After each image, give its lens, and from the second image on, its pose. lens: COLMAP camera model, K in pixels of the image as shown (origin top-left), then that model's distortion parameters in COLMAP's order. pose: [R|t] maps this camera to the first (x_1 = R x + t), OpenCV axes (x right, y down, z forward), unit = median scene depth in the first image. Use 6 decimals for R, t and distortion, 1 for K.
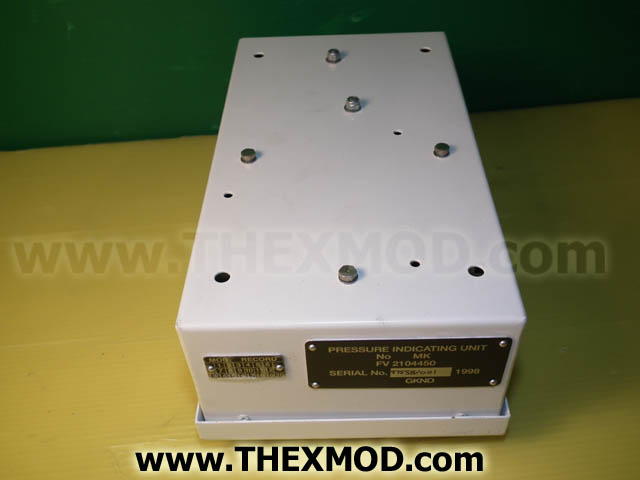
lens RADIAL K [[614.5, 0, 323.5], [0, 614.5, 239.5], [0, 0, 1]] dist [0.019484, 0.000000]
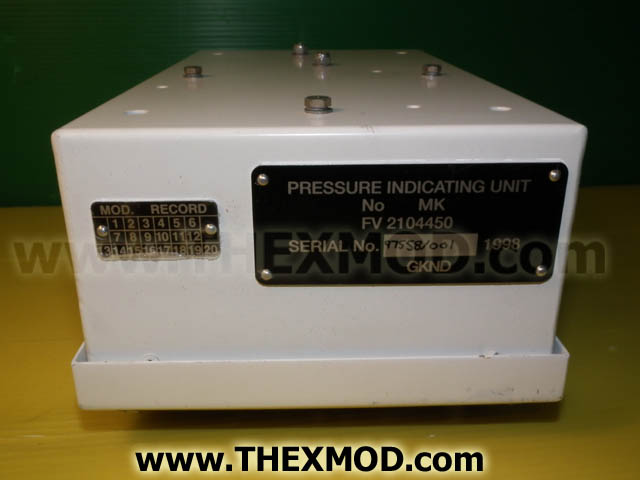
lens RADIAL K [[629.5, 0, 315.4], [0, 629.5, 240.0], [0, 0, 1]] dist [-0.008110, 0.000000]
pose [[0.999070, 0.022207, 0.036969, 0.013488], [-0.007282, 0.931792, -0.362920, 0.460360], [-0.042507, 0.362313, 0.931087, 0.396709]]
